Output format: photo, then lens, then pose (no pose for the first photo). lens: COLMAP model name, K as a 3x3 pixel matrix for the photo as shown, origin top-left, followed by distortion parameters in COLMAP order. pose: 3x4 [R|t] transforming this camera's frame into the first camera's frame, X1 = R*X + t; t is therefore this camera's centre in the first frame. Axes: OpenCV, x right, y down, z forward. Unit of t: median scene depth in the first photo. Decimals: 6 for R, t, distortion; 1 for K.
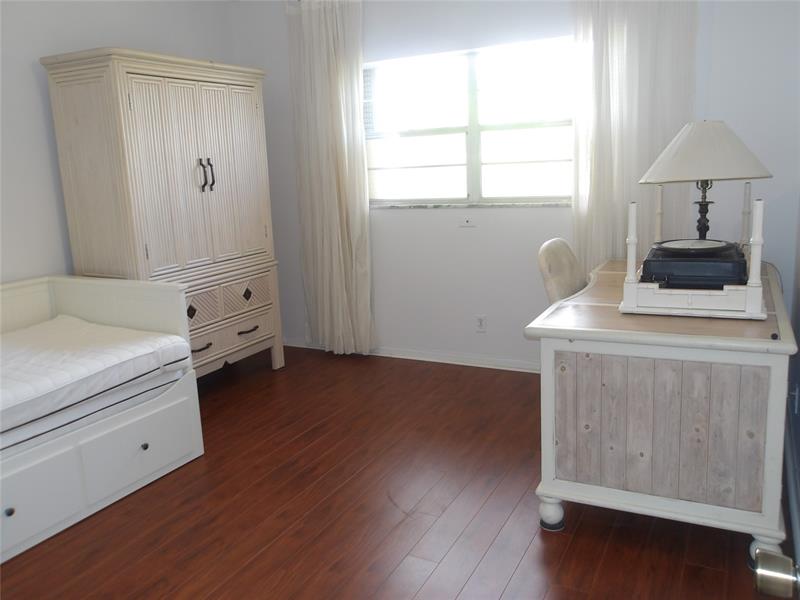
lens RADIAL K [[660.4, 0, 400.0], [0, 660.4, 300.0], [0, 0, 1]] dist [0.007684, 0.004032]
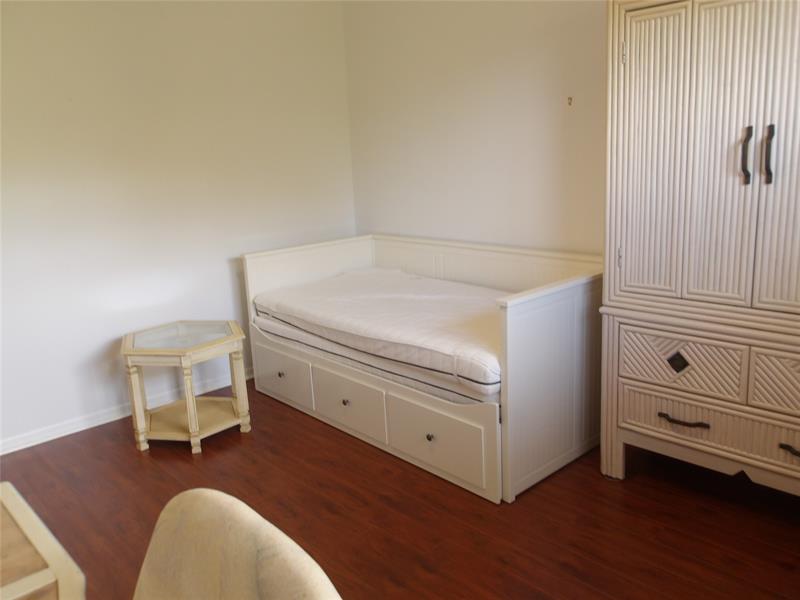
lens RADIAL K [[660.4, 0, 400.0], [0, 660.4, 300.0], [0, 0, 1]] dist [0.007684, 0.004032]
pose [[-0.331627, 0.277207, -0.901765, 0.449259], [-0.126029, 0.934272, 0.333547, -0.285449], [0.934955, 0.224261, -0.274894, 1.146552]]
